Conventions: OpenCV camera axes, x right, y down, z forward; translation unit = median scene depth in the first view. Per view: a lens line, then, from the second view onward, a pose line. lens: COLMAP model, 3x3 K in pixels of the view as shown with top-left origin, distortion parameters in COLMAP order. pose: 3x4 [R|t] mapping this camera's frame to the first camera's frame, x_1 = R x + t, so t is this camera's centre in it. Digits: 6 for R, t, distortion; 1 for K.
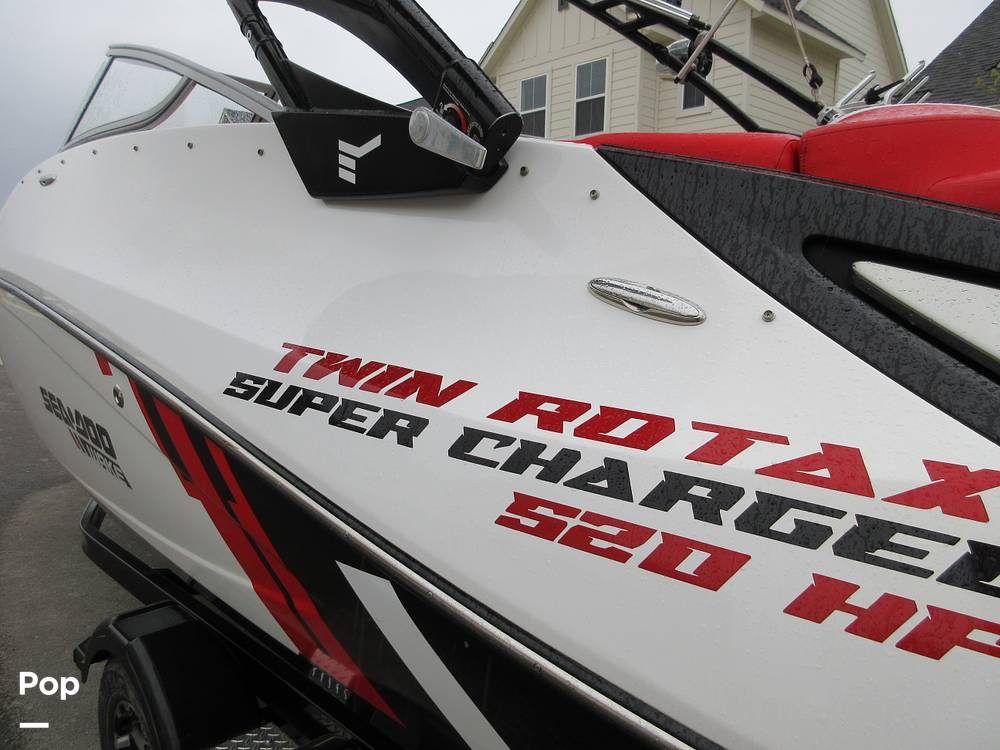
lens RADIAL K [[726.9, 0, 501.9], [0, 726.9, 371.2], [0, 0, 1]] dist [-0.005546, -0.000665]
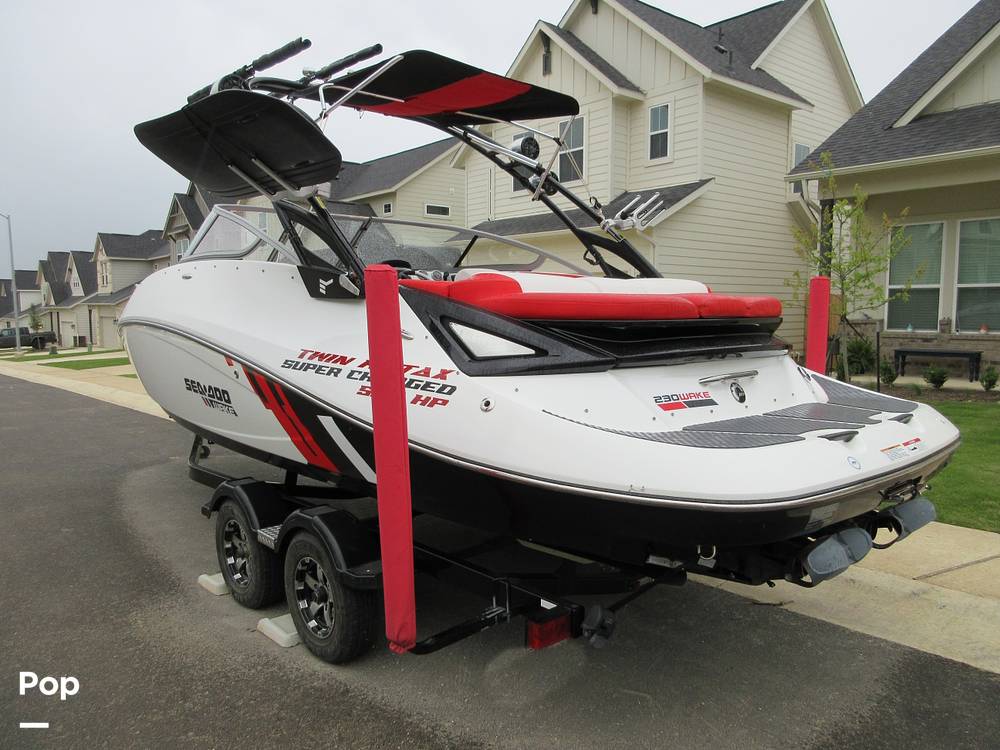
lens RADIAL K [[728.3, 0, 493.2], [0, 728.3, 378.7], [0, 0, 1]] dist [-0.000008, -0.008397]
pose [[0.998832, -0.013385, -0.046432, 0.667015], [0.012193, 0.999591, -0.025869, 0.181795], [0.046760, 0.025273, 0.998586, -2.076928]]
